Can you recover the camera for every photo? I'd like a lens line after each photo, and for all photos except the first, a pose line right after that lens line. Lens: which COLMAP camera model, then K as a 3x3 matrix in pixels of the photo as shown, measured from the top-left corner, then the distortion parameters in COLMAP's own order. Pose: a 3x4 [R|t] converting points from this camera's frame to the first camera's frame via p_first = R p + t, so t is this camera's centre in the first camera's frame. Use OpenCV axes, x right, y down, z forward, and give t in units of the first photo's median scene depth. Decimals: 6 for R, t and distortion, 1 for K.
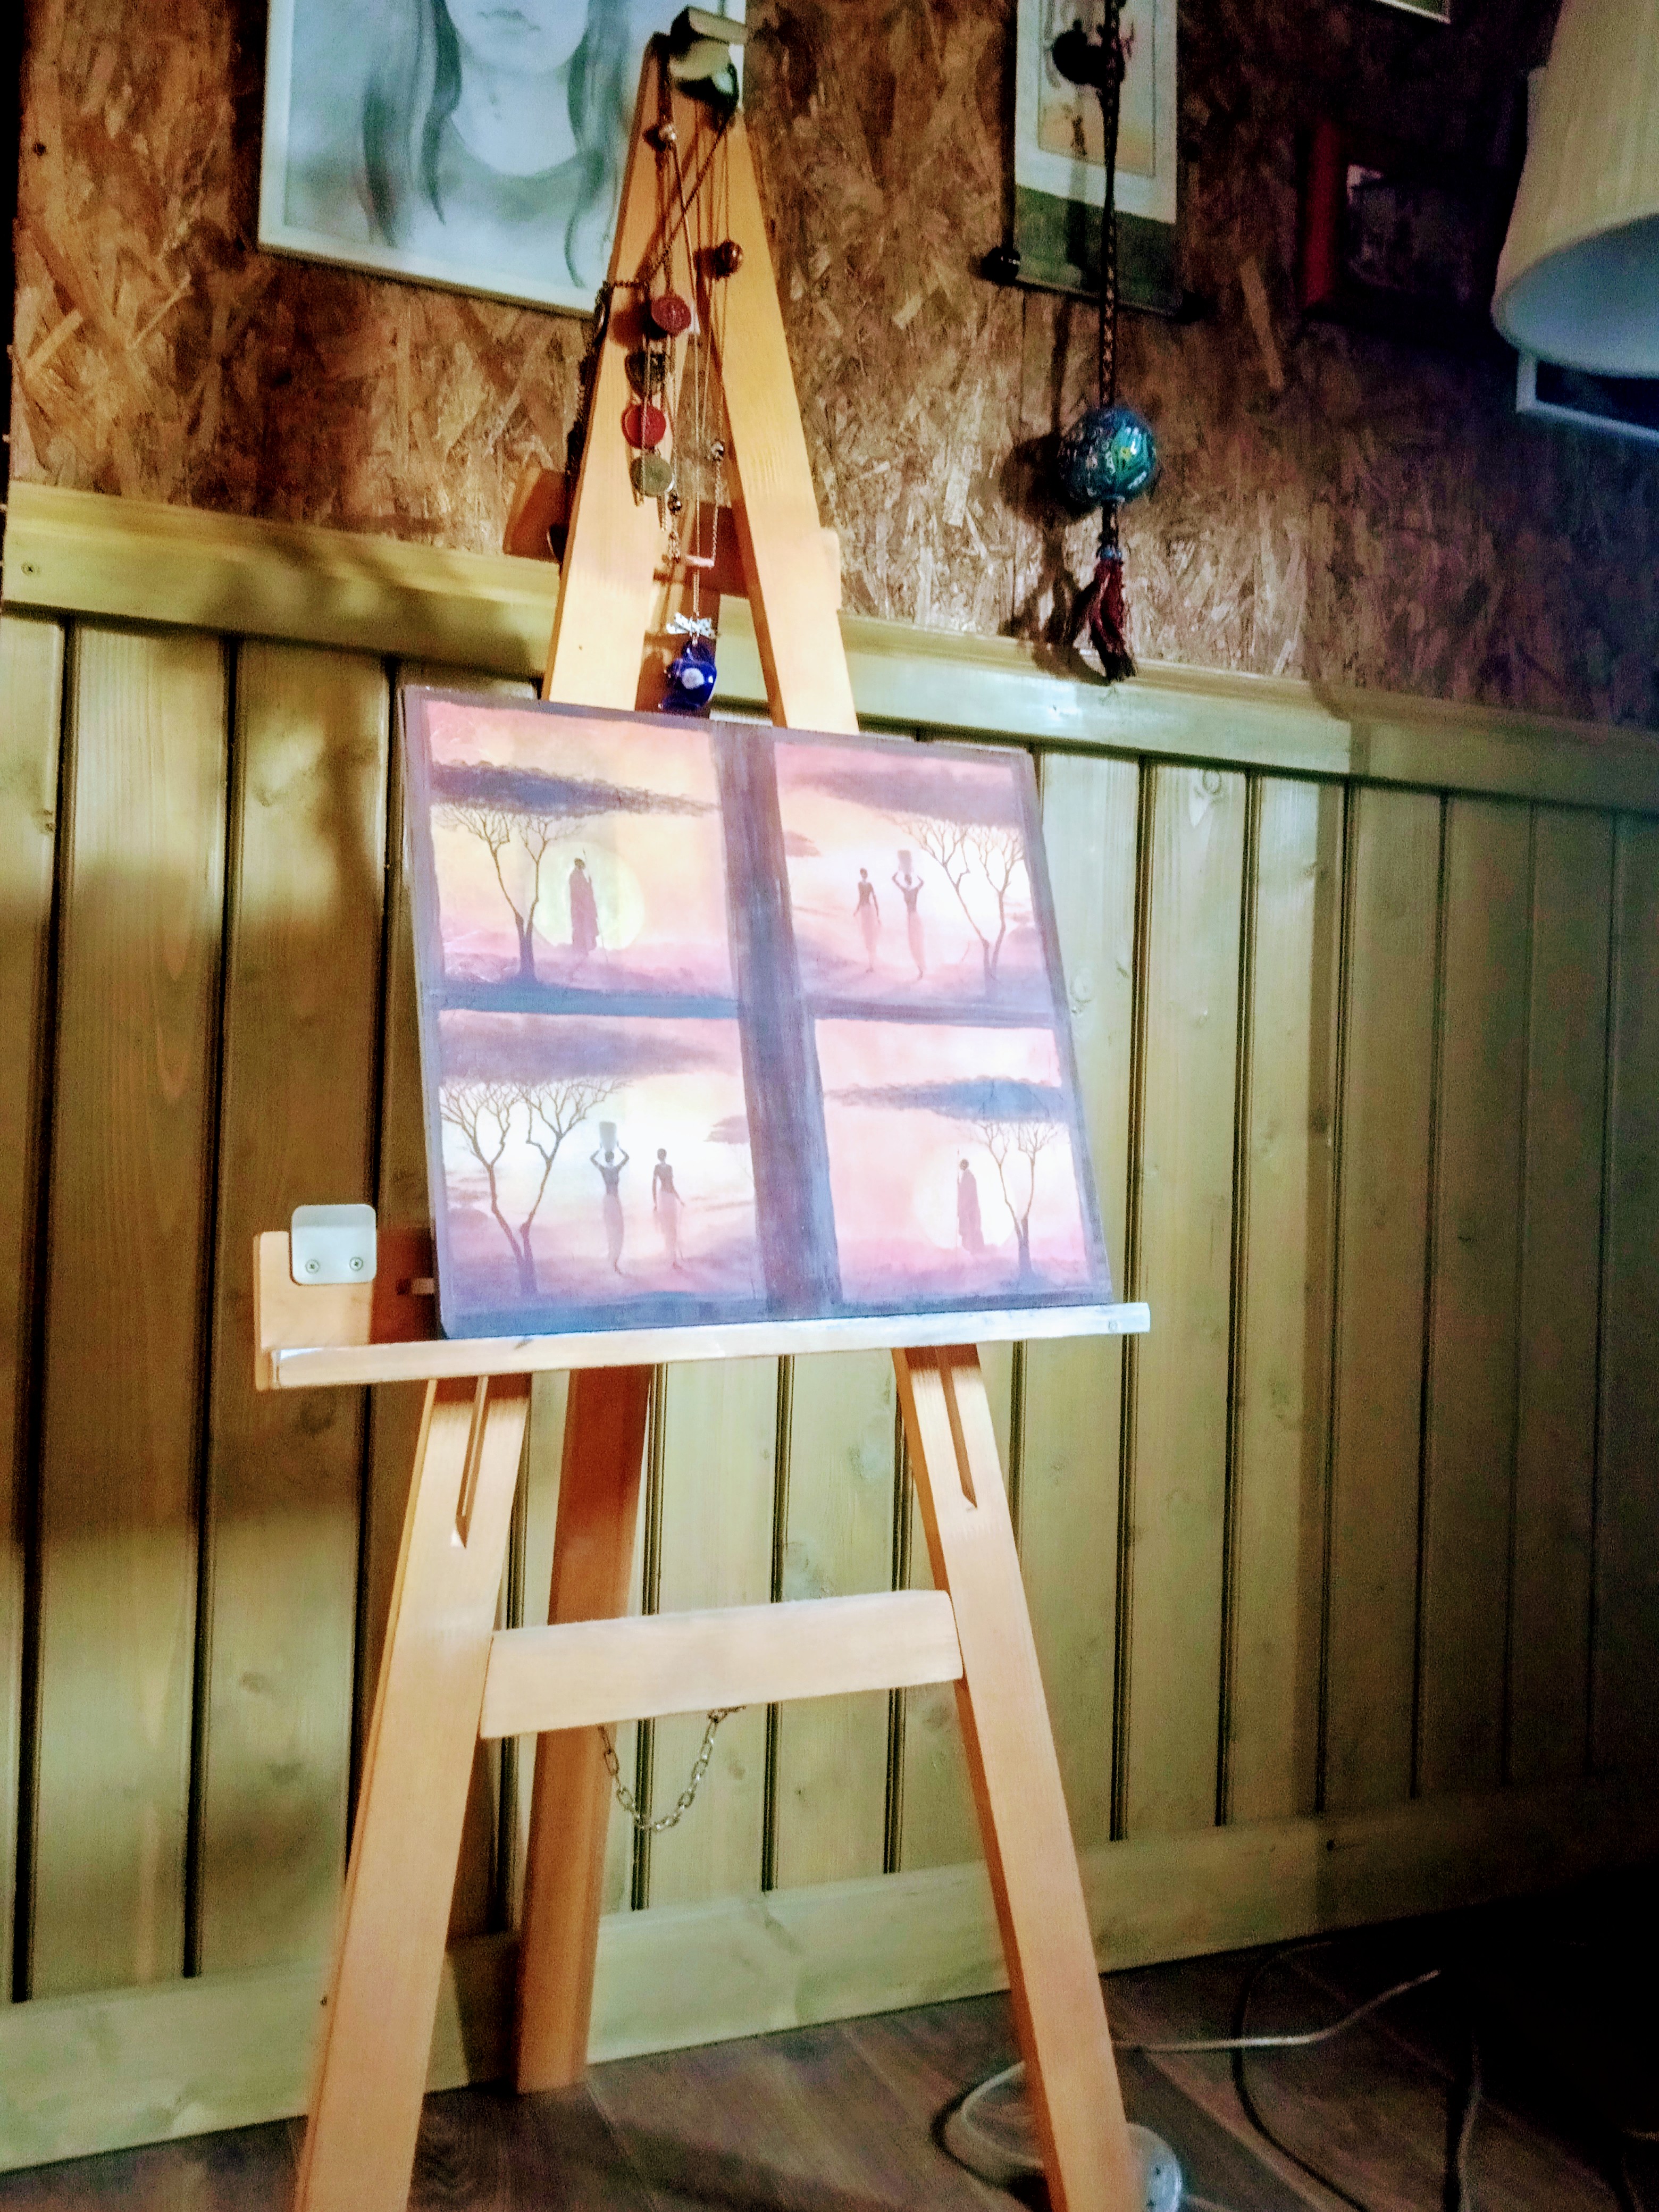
lens RADIAL K [[1802.2, 0, 787.3], [0, 1802.2, 1105.9], [0, 0, 1]] dist [0.050608, -0.083005]
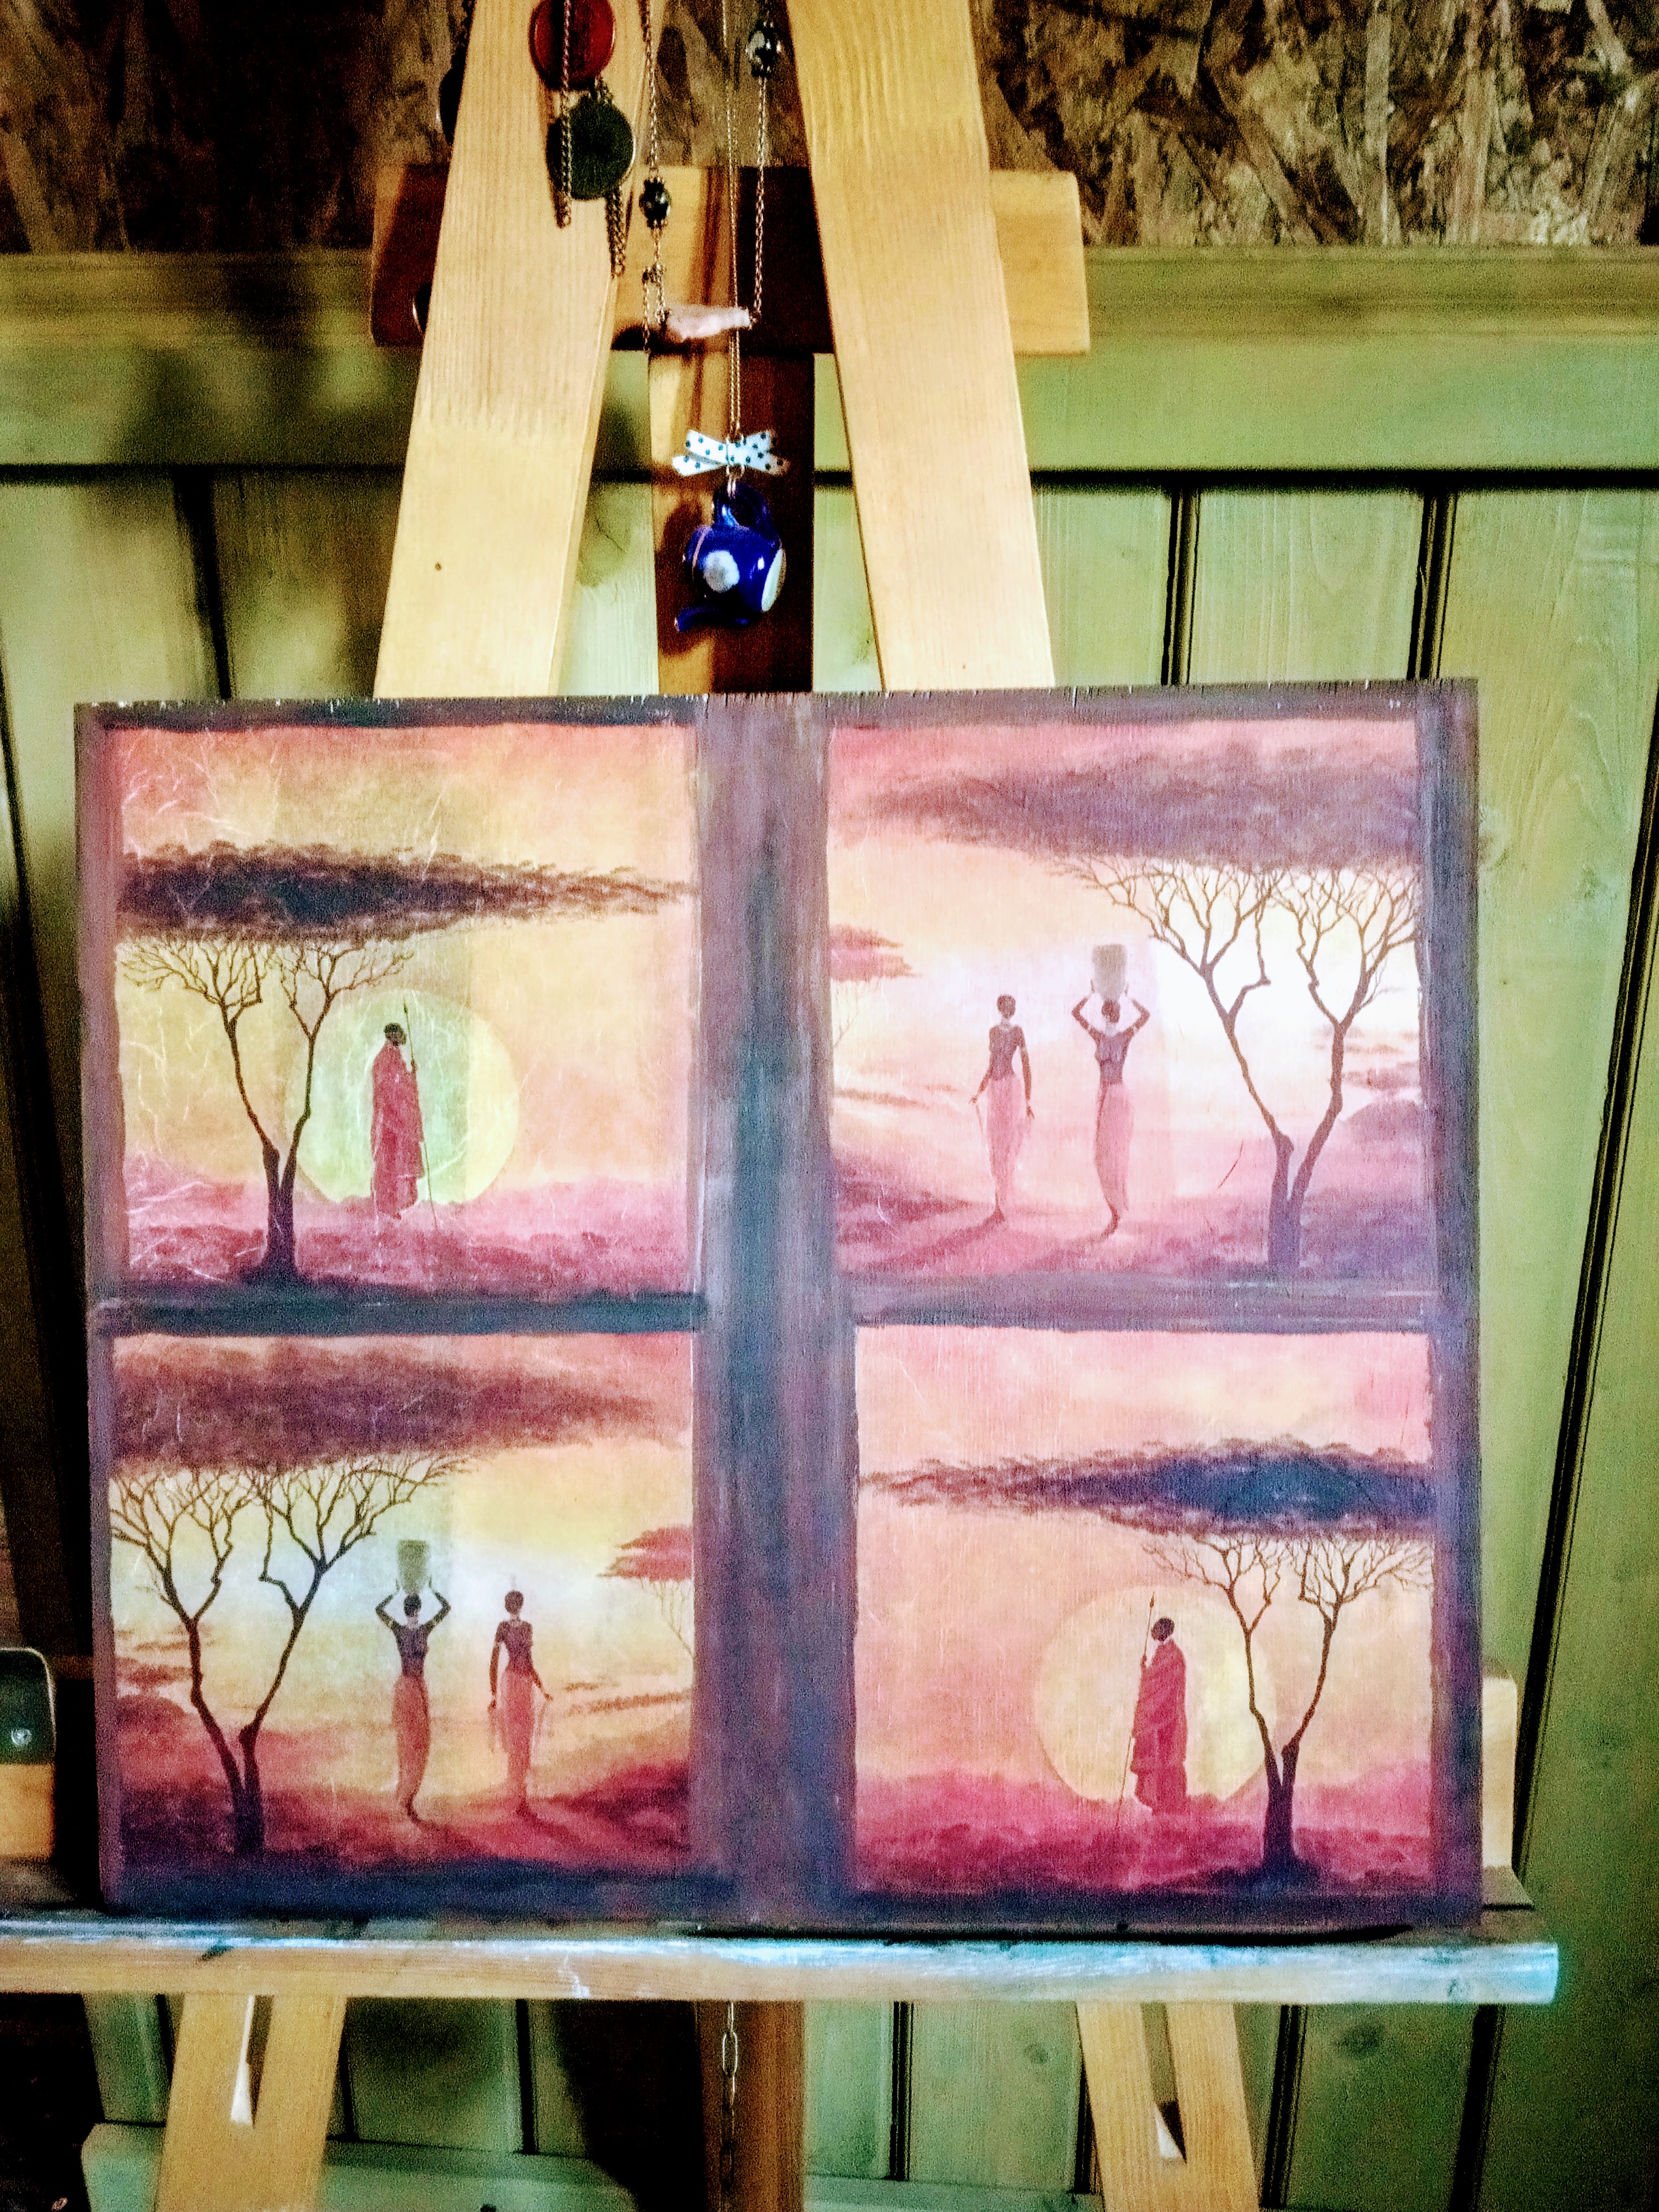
lens RADIAL K [[1802.2, 0, 787.3], [0, 1802.2, 1105.9], [0, 0, 1]] dist [0.050608, -0.083005]
pose [[0.887160, 0.101591, -0.450140, 0.220432], [0.030494, 0.960427, 0.276856, -0.250258], [0.460453, -0.259342, 0.848955, 0.584973]]
